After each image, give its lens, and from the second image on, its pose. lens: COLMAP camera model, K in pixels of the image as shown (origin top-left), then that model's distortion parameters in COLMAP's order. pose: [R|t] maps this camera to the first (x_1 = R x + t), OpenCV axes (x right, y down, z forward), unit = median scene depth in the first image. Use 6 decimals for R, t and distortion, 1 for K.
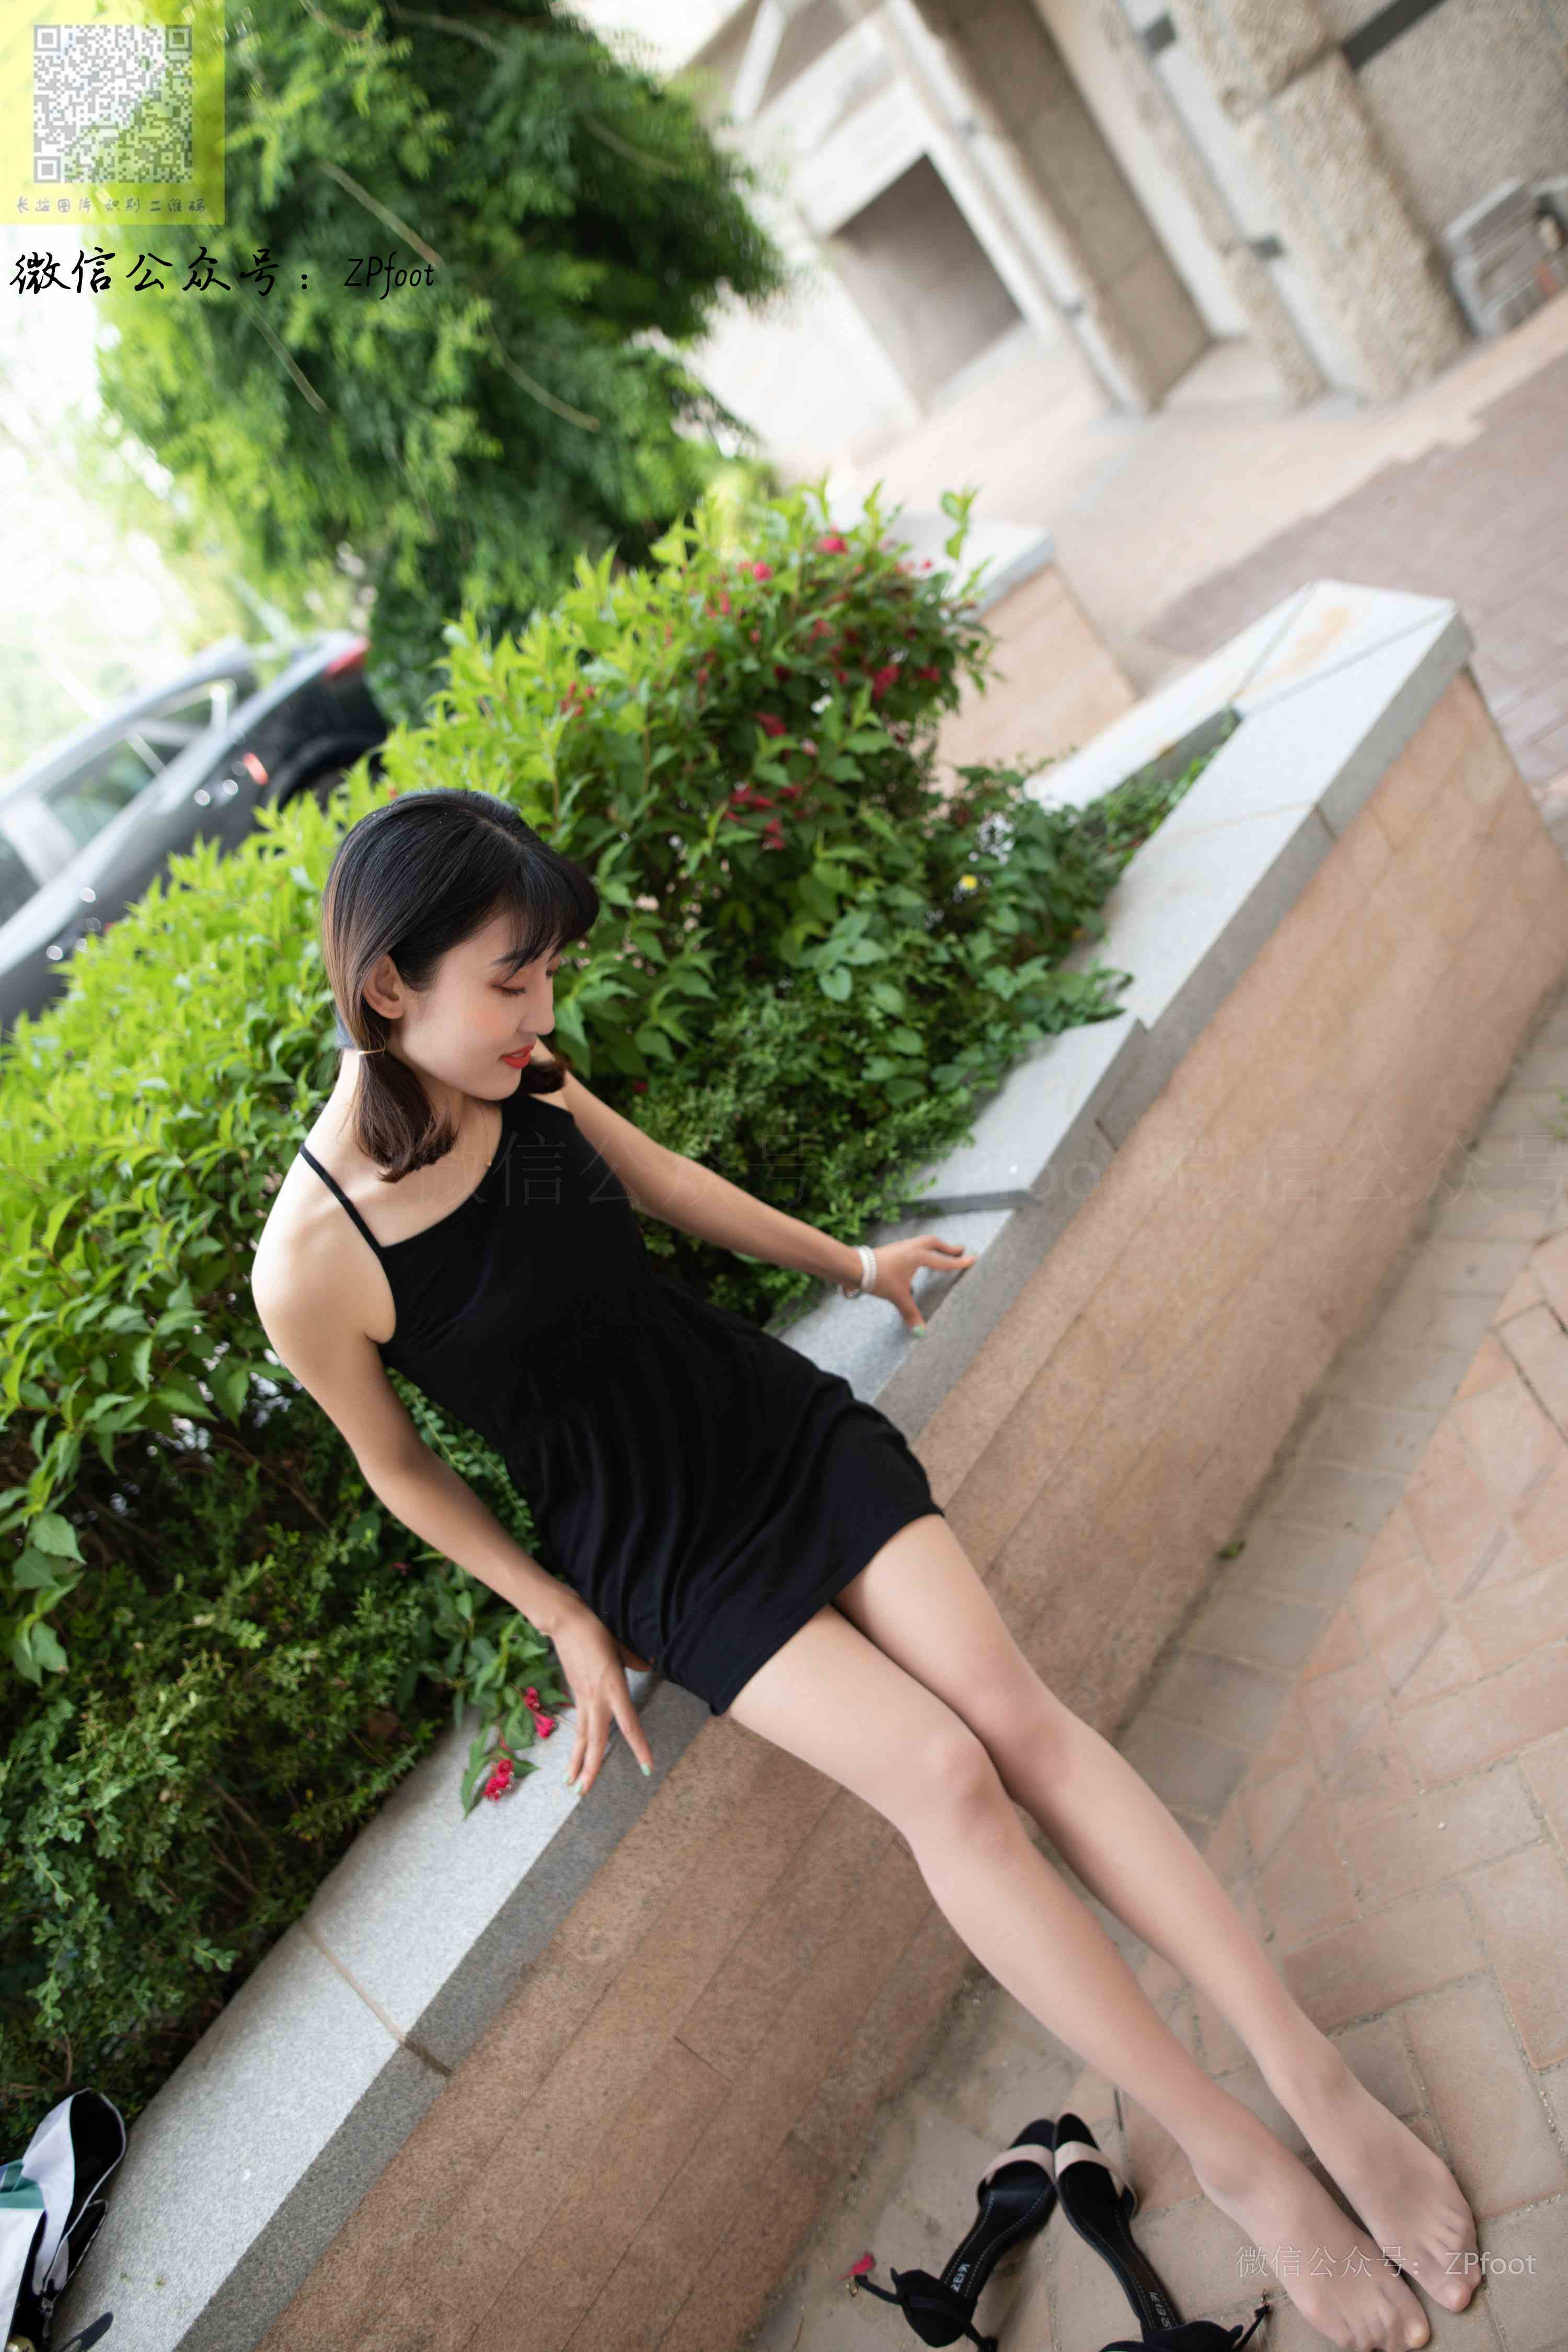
lens RADIAL K [[1627.1, 0, 788.1], [0, 1627.1, 1174.3], [0, 0, 1]] dist [-0.053513, 0.048280]
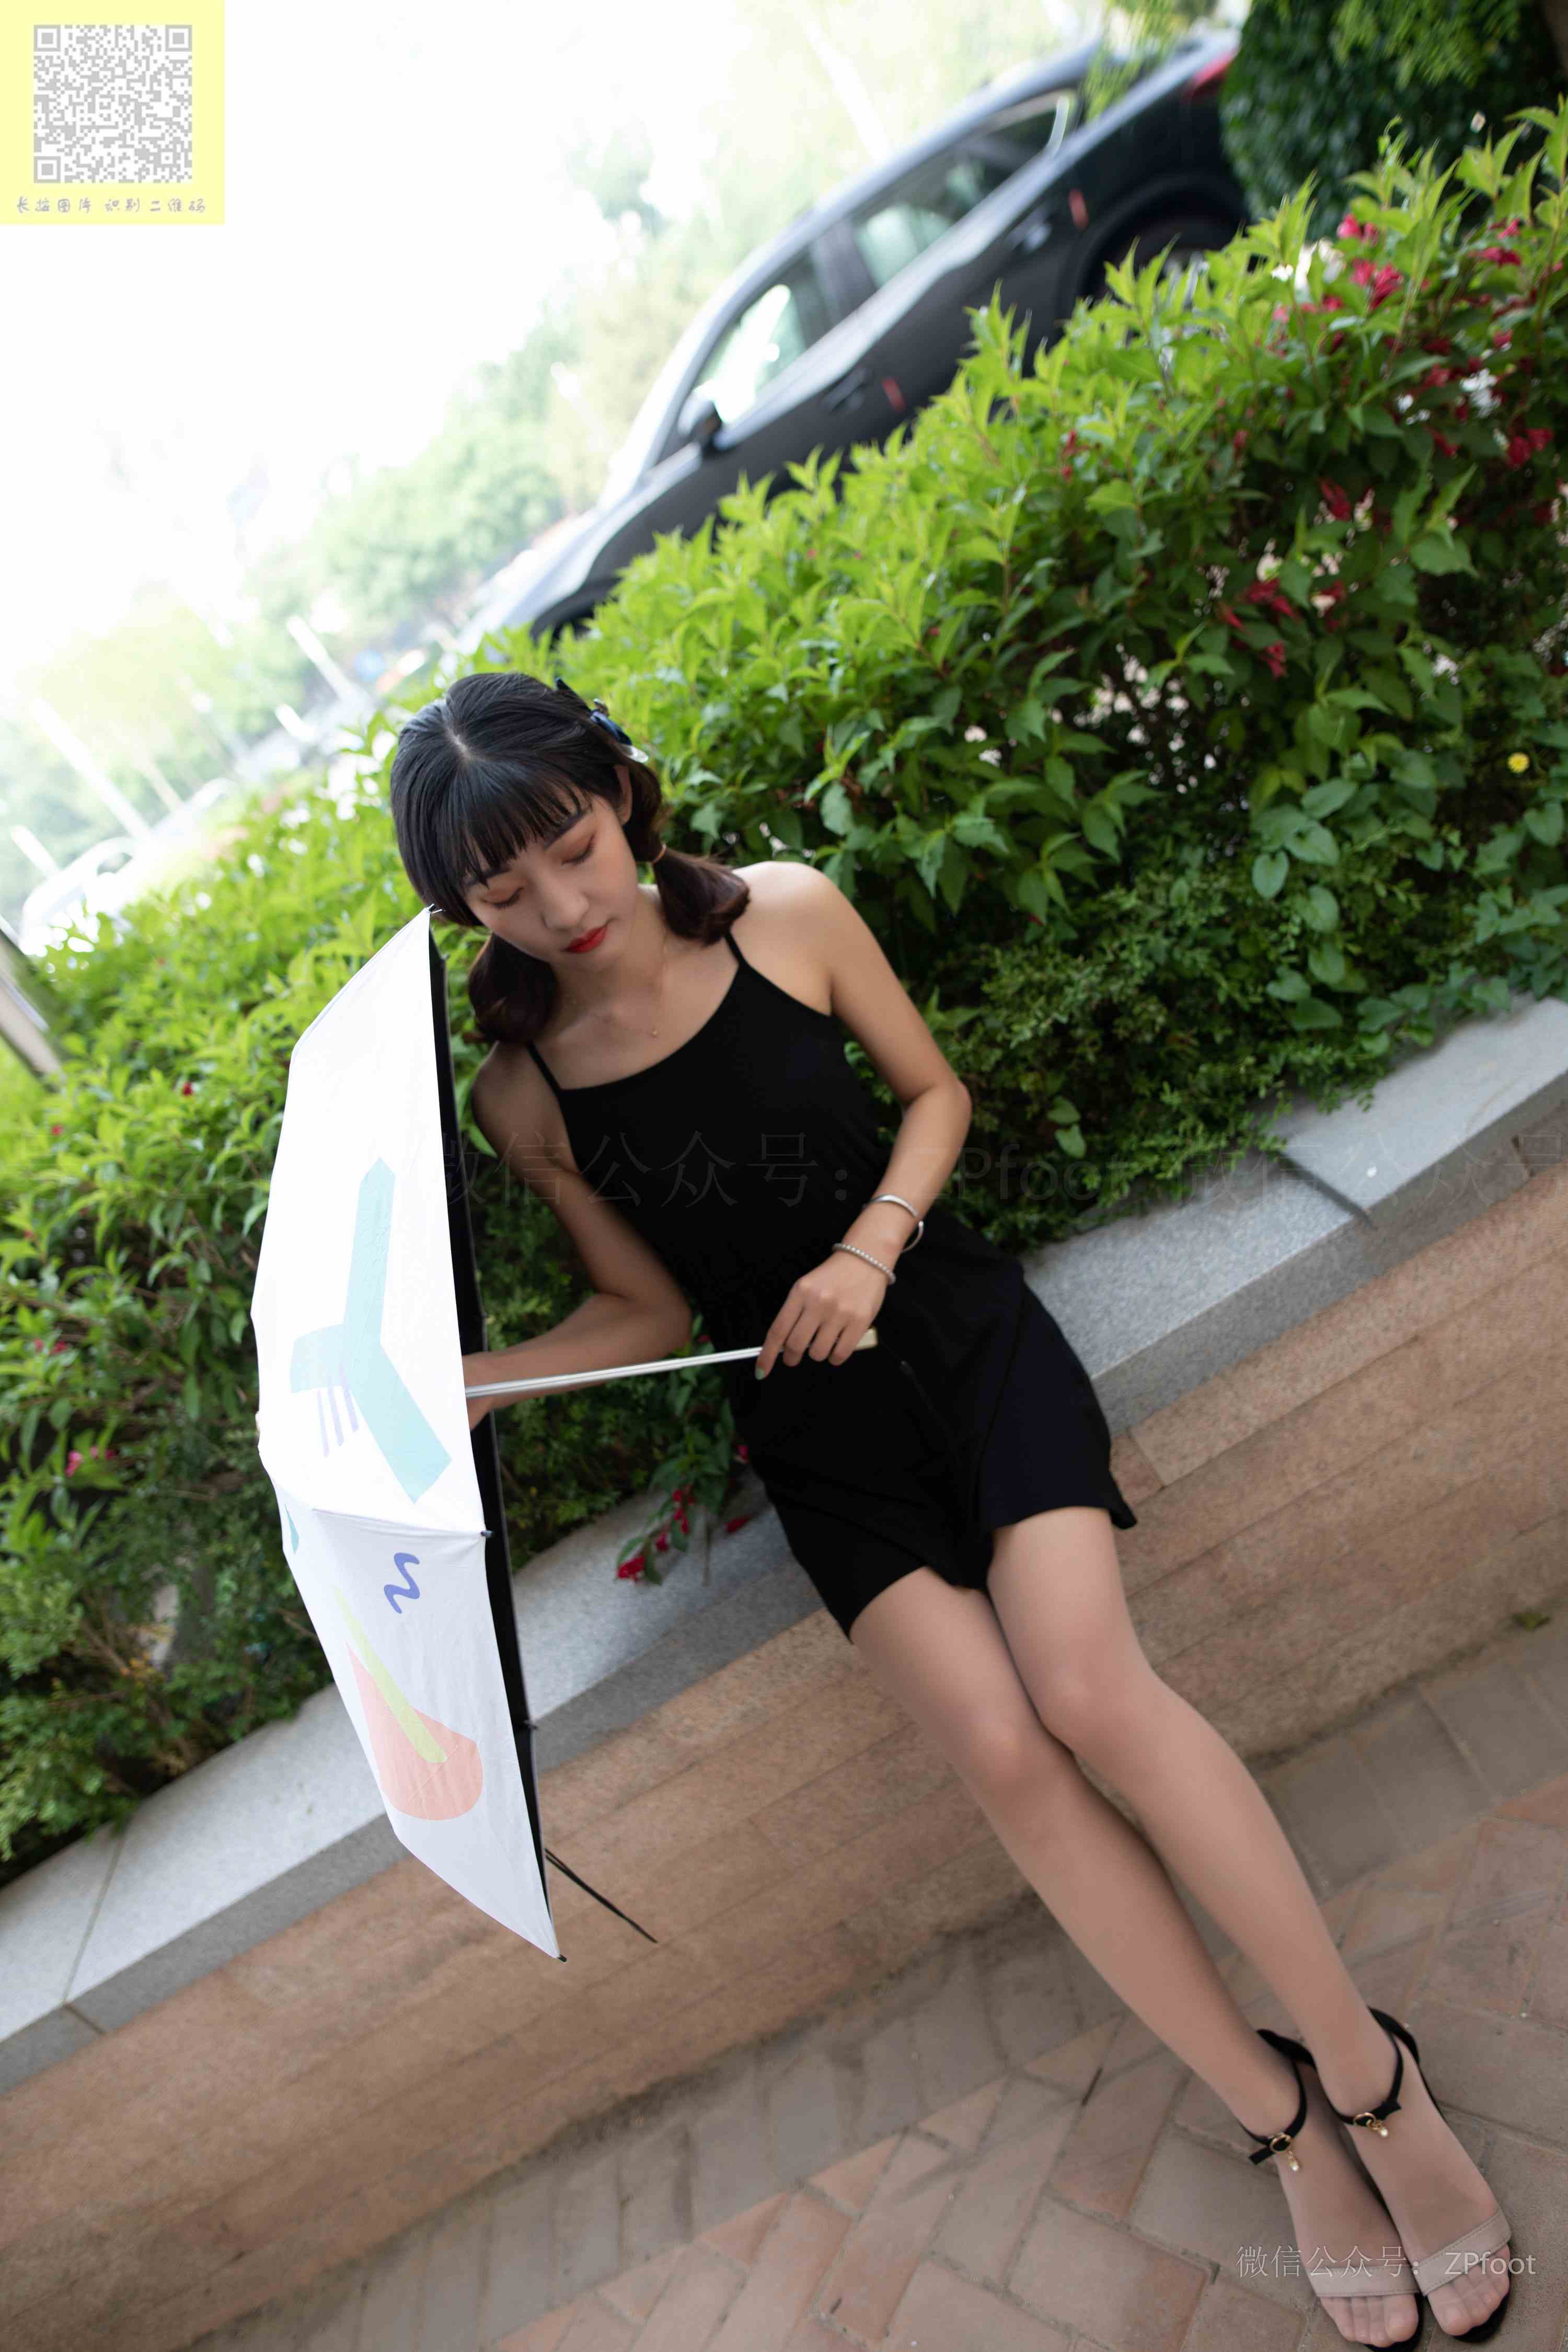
lens RADIAL K [[1627.1, 0, 788.1], [0, 1627.1, 1174.3], [0, 0, 1]] dist [-0.053513, 0.048280]
pose [[0.858782, 0.340826, -0.382532, 0.185808], [-0.192528, 0.906594, 0.375526, -0.239288], [0.474790, -0.248846, 0.844186, 0.144165]]
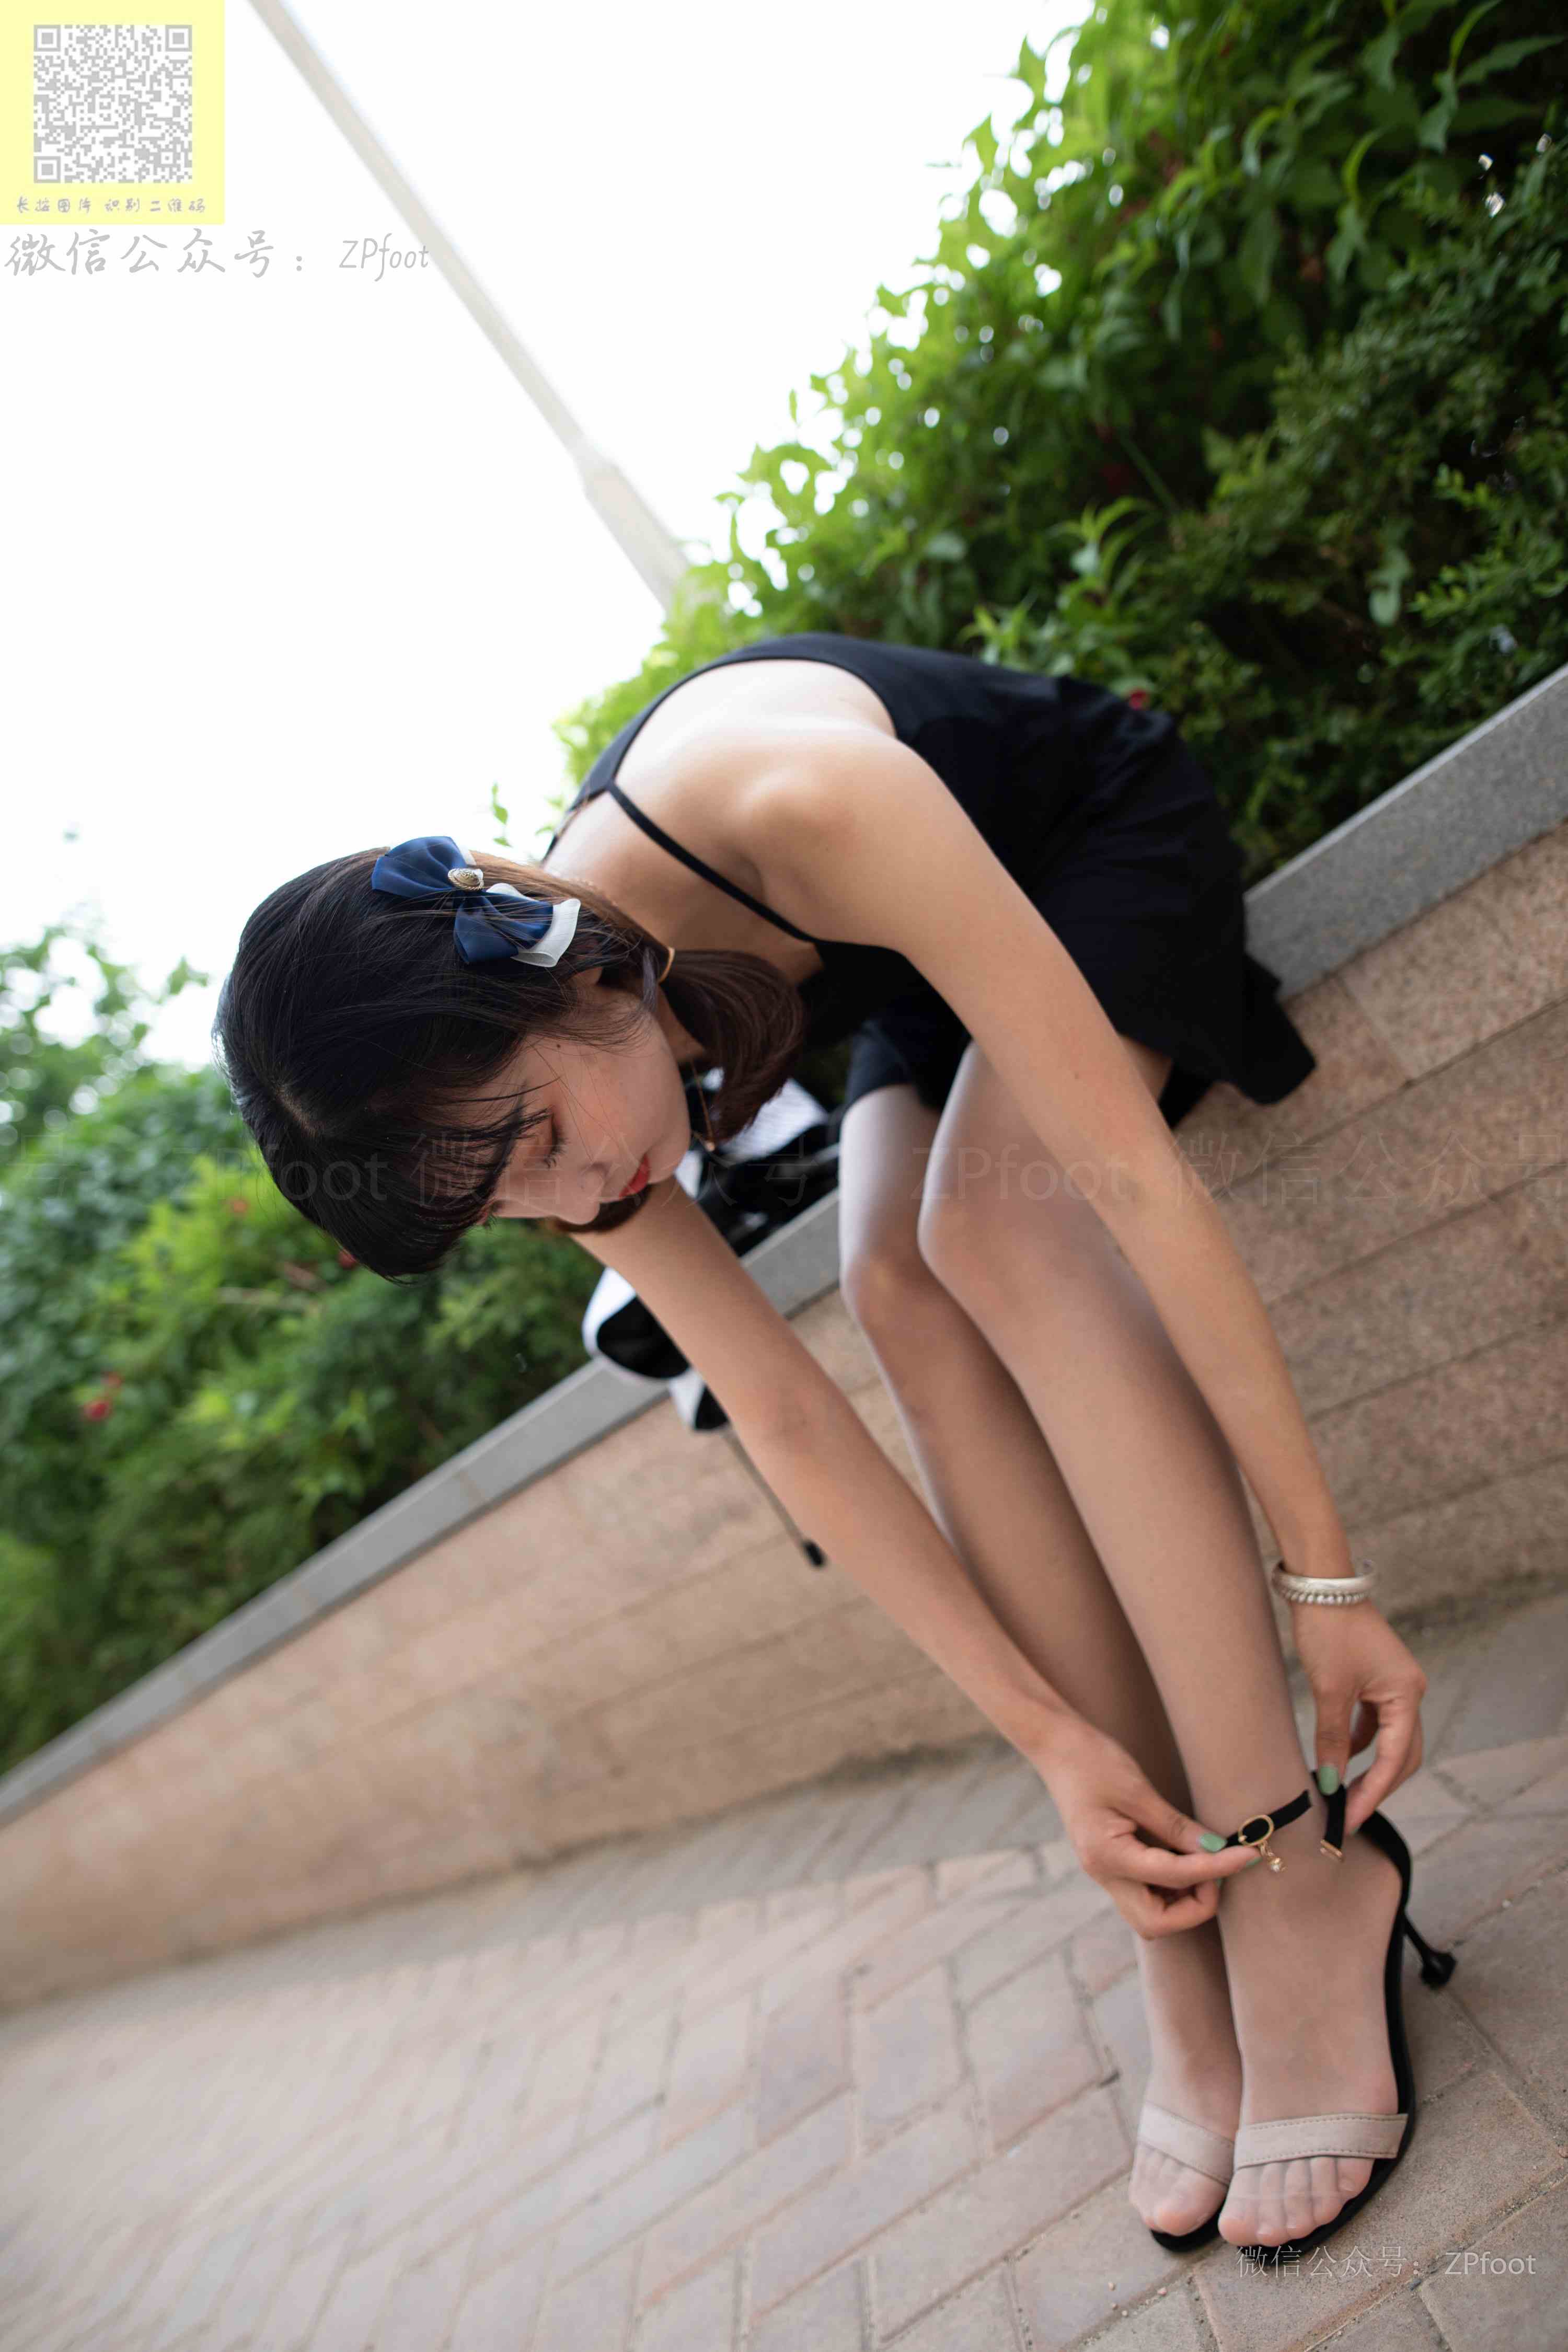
lens RADIAL K [[1644.0, 0, 784.0], [0, 1644.0, 1176.0], [0, 0, 1]] dist [-0.053779, 0.050194]
pose [[0.348074, 0.453485, -0.820485, 0.503658], [0.029301, 0.869525, 0.493020, -0.077343], [0.937009, -0.195648, 0.289371, 0.524126]]
